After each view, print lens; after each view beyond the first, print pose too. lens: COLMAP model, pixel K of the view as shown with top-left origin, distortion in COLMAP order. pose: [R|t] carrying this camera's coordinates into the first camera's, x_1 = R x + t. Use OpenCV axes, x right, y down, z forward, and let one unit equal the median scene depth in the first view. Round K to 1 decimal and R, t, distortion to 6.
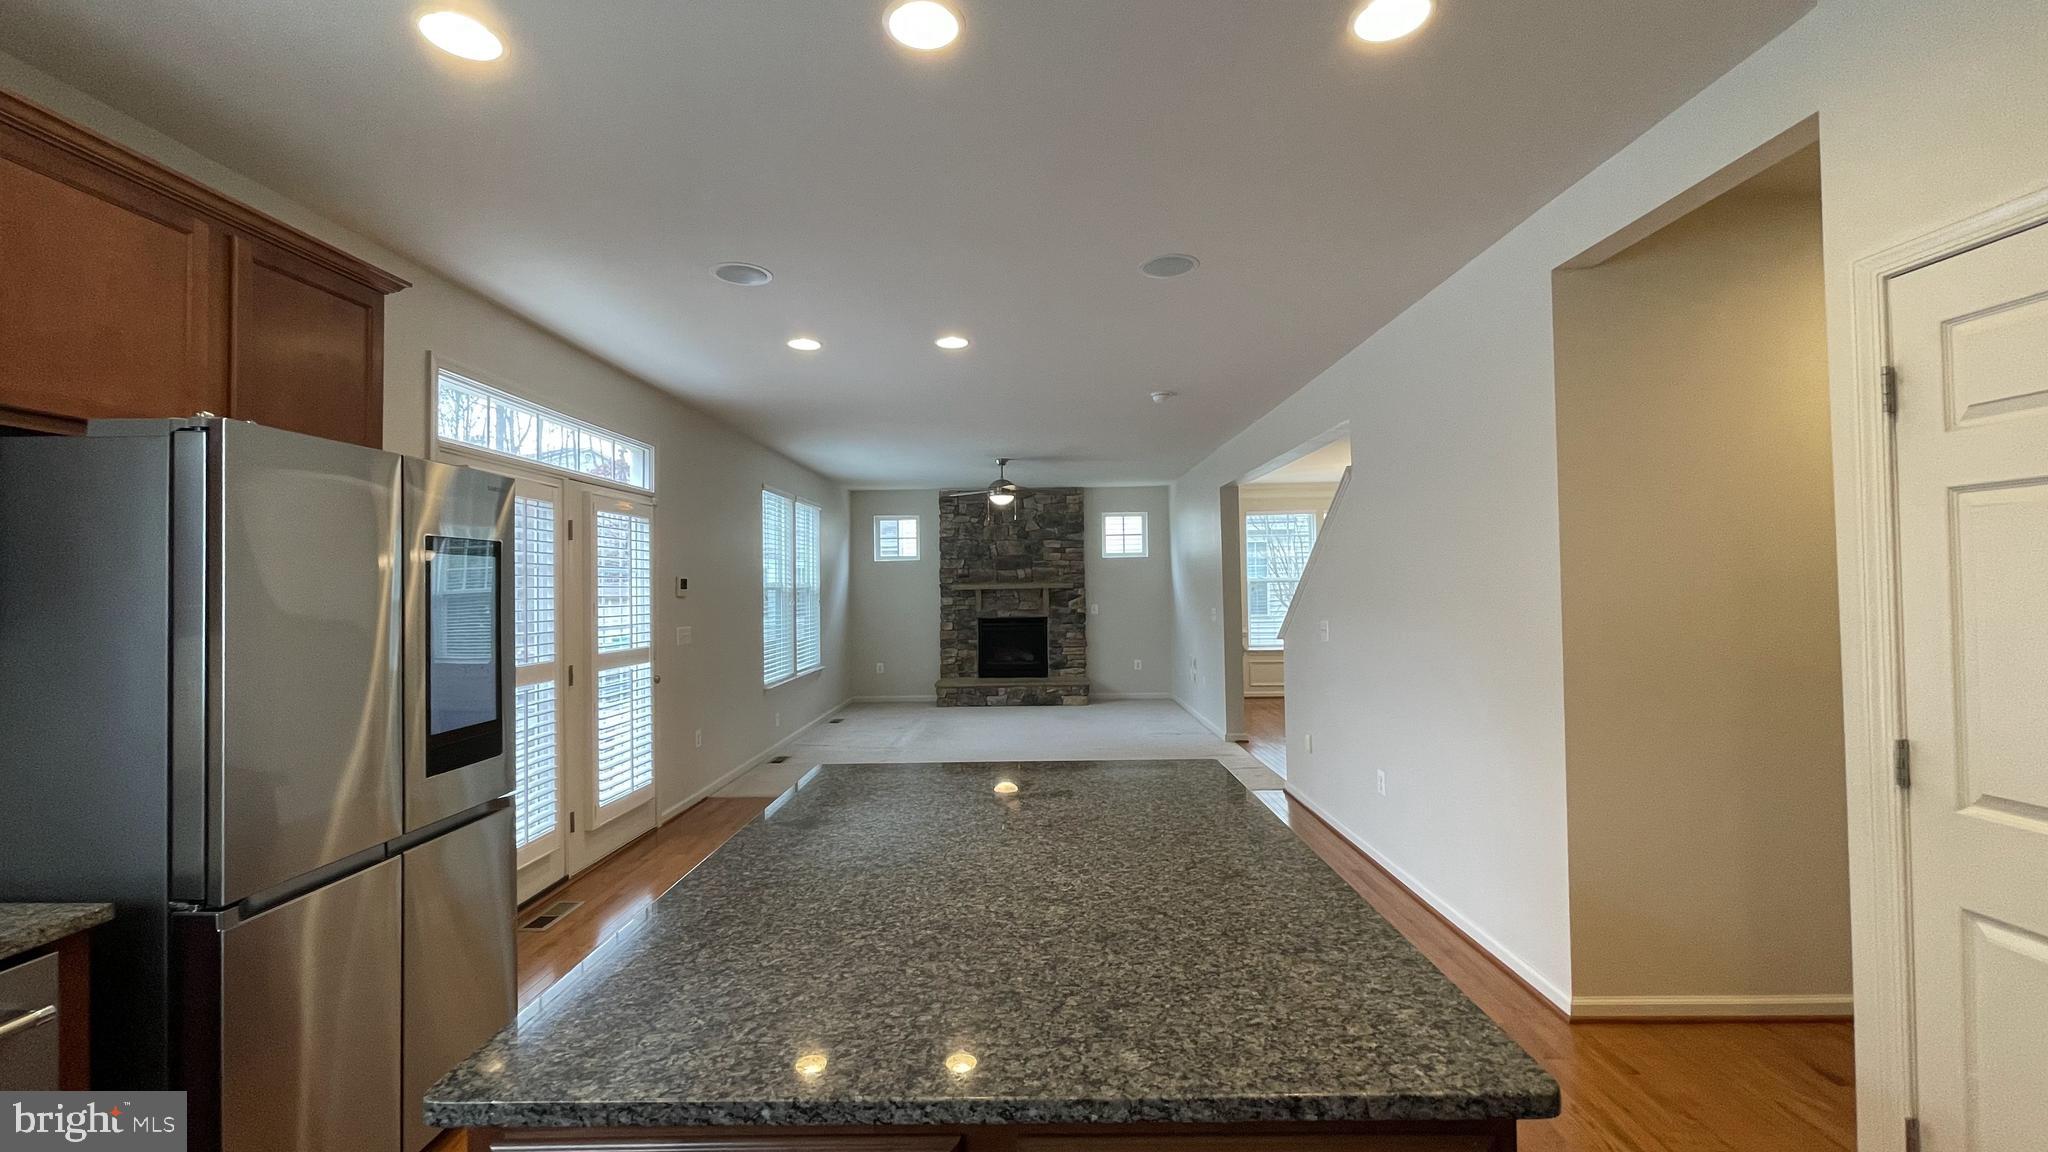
lens RADIAL K [[820.8, 0, 1021.8], [0, 820.8, 571.6], [0, 0, 1]] dist [-0.002105, 0.000220]
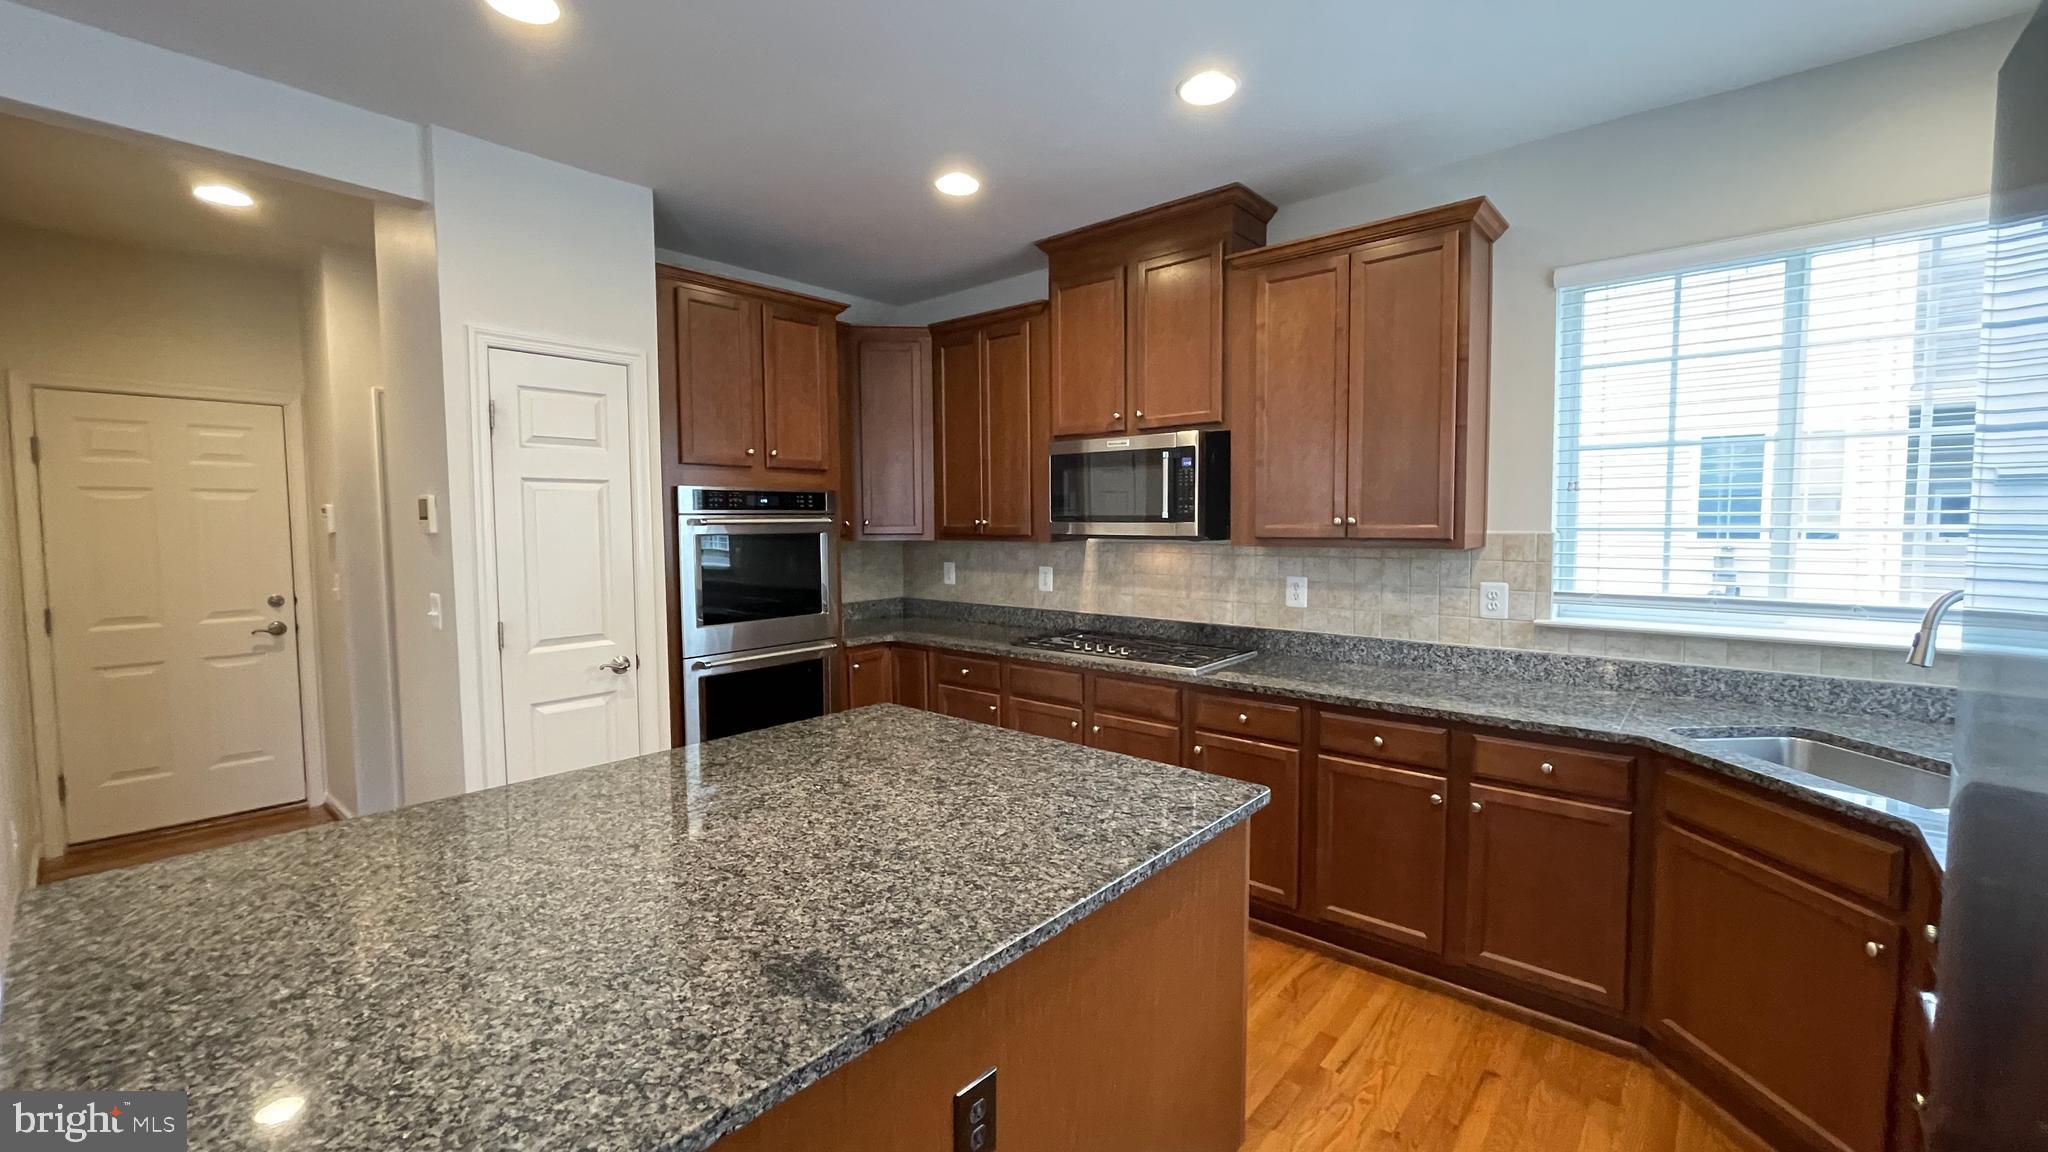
lens RADIAL K [[820.8, 0, 1021.8], [0, 820.8, 571.6], [0, 0, 1]] dist [-0.002105, 0.000220]
pose [[-0.763701, -0.021009, 0.645228, -0.172296], [0.006608, 0.999164, 0.040355, 0.007485], [-0.645536, 0.035083, -0.762924, 0.319863]]
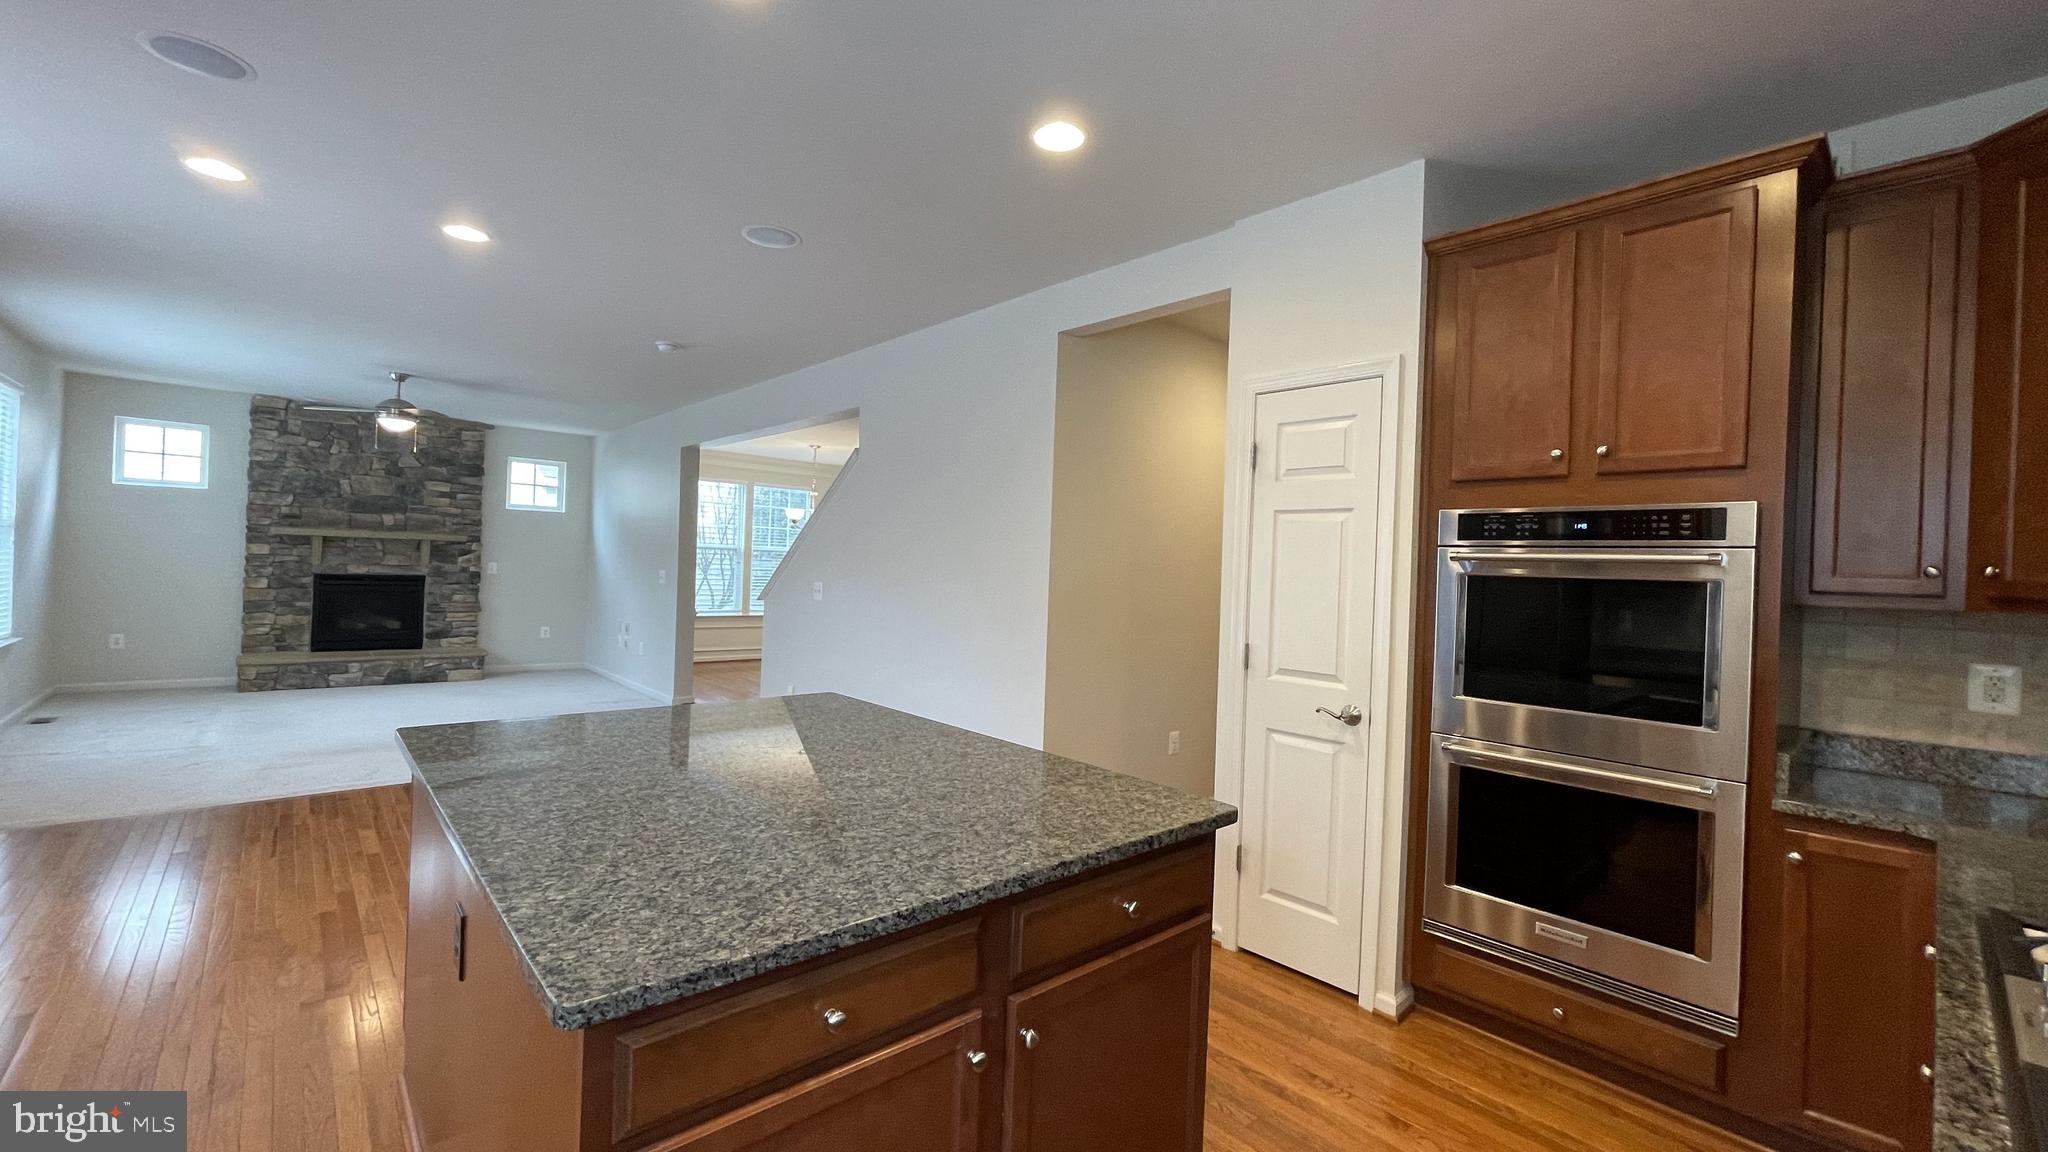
lens RADIAL K [[820.8, 0, 1021.8], [0, 820.8, 571.6], [0, 0, 1]] dist [-0.002105, 0.000220]
pose [[0.732615, 0.040299, 0.679449, -0.114676], [-0.061512, 0.998081, 0.007127, 0.011942], [-0.677858, -0.047016, 0.733688, -0.002923]]
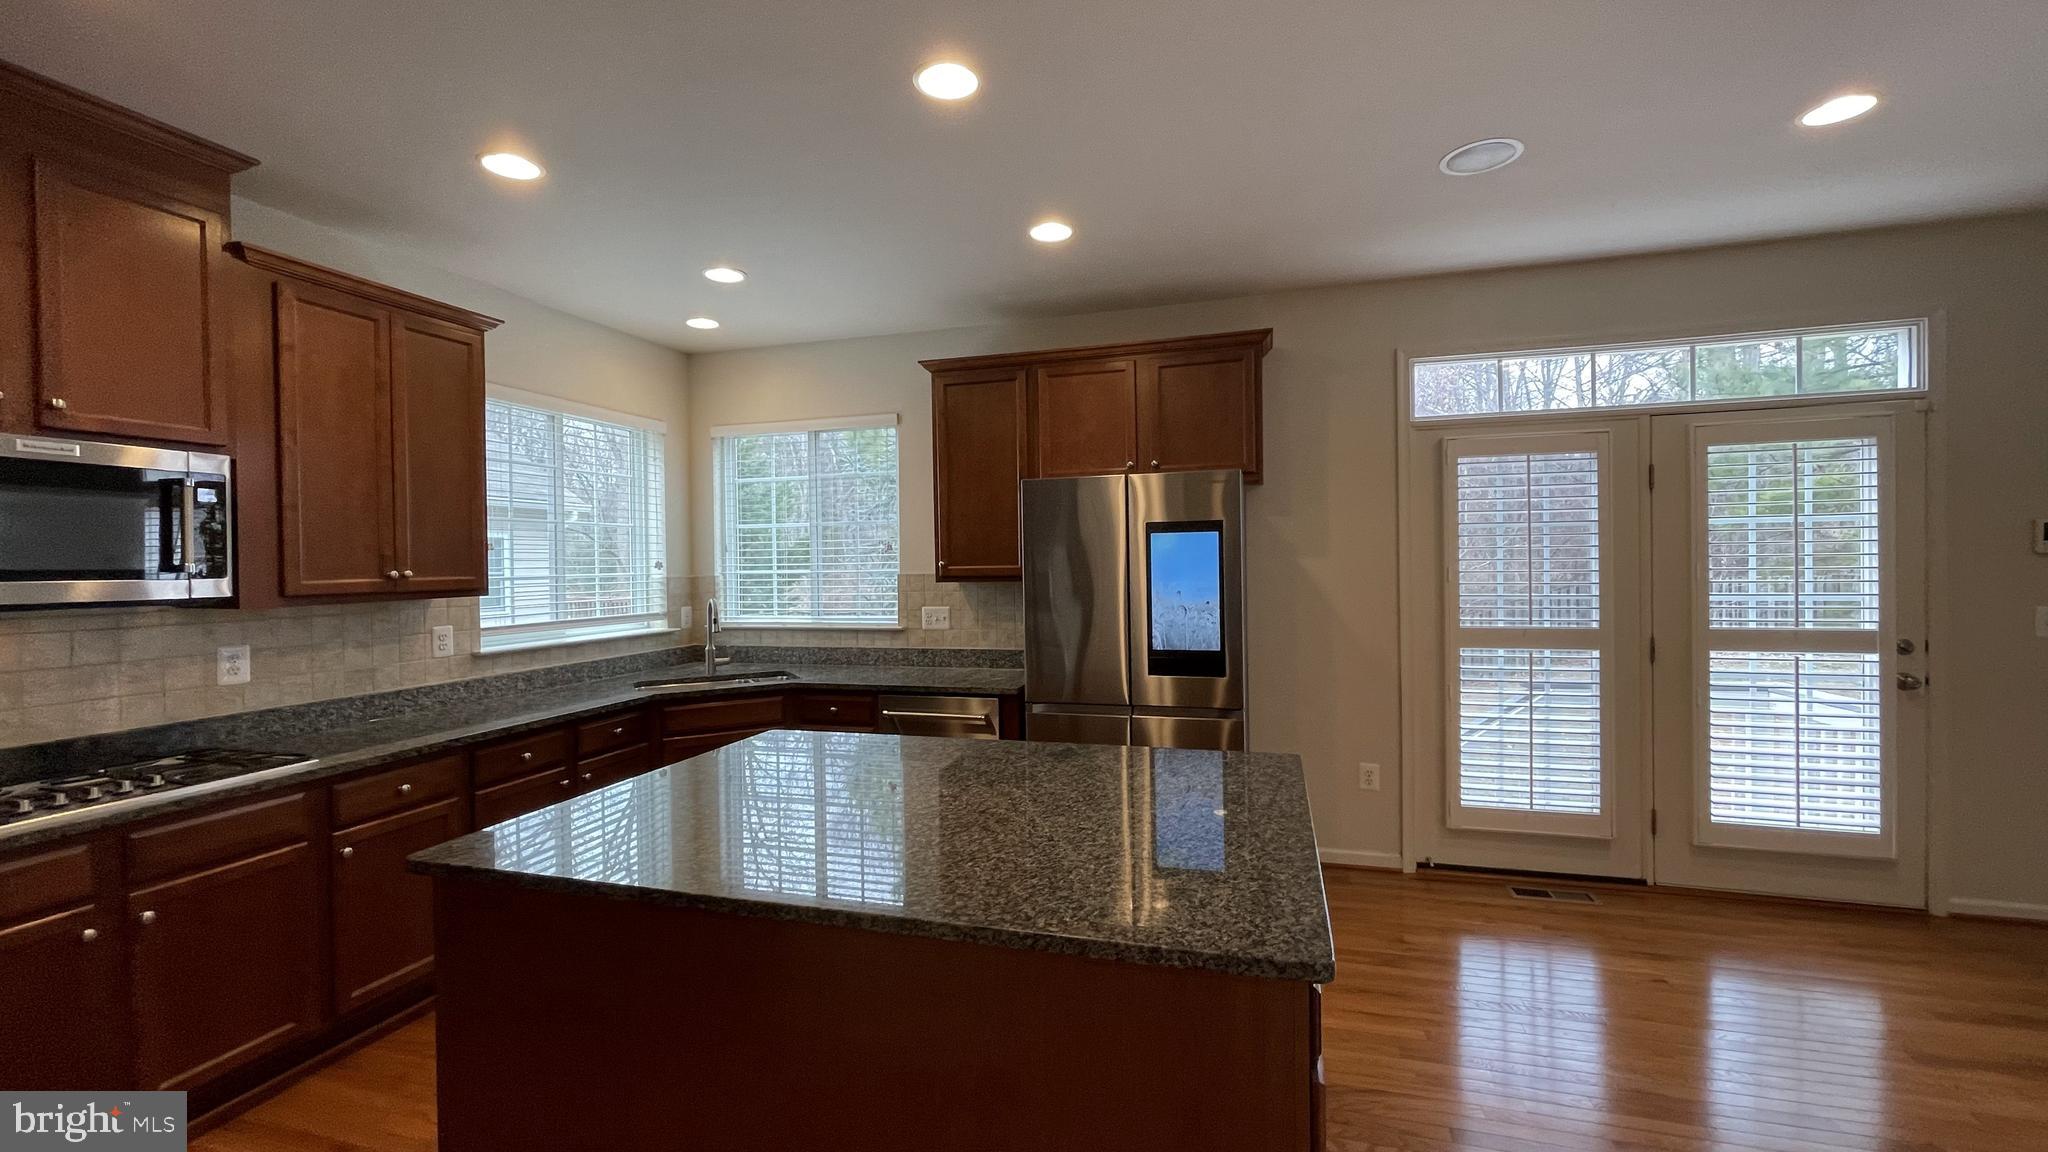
lens RADIAL K [[820.8, 0, 1021.8], [0, 820.8, 571.6], [0, 0, 1]] dist [-0.002105, 0.000220]
pose [[-0.276854, 0.031127, -0.960408, 0.224119], [0.037941, 0.999050, 0.021443, 0.002329], [0.960163, -0.030502, -0.277772, 0.316292]]
